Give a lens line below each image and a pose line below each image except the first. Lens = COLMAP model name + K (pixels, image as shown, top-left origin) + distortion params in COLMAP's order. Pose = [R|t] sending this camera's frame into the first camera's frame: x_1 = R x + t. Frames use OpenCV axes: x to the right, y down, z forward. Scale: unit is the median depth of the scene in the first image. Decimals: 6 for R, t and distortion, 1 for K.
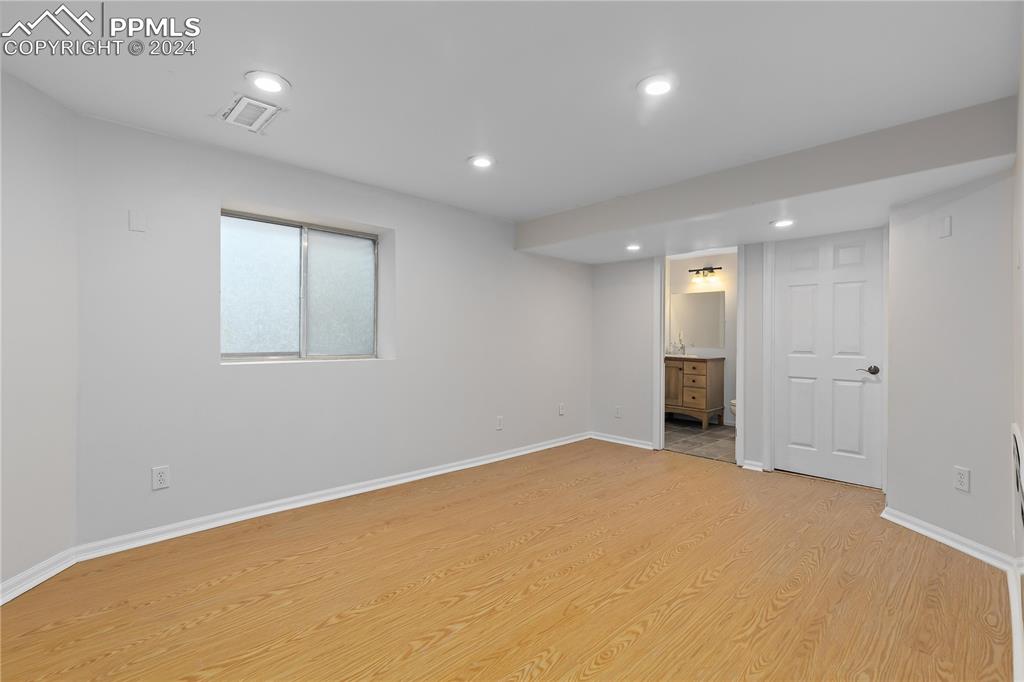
lens RADIAL K [[456.9, 0, 503.3], [0, 456.9, 340.8], [0, 0, 1]] dist [0.003942, 0.000097]
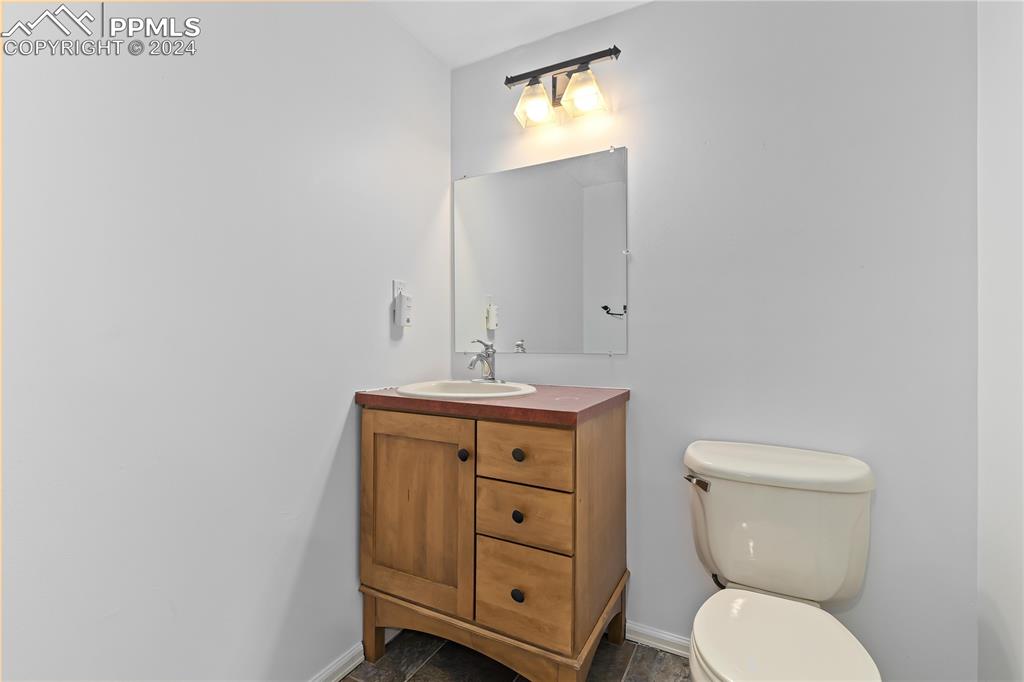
lens RADIAL K [[456.9, 0, 511.8], [0, 456.9, 340.4], [0, 0, 1]] dist [0.003942, 0.000097]
pose [[0.942161, -0.003610, 0.335141, 0.332461], [0.005754, 0.999969, -0.005403, 0.007245], [-0.335111, 0.007019, 0.942152, 0.777015]]
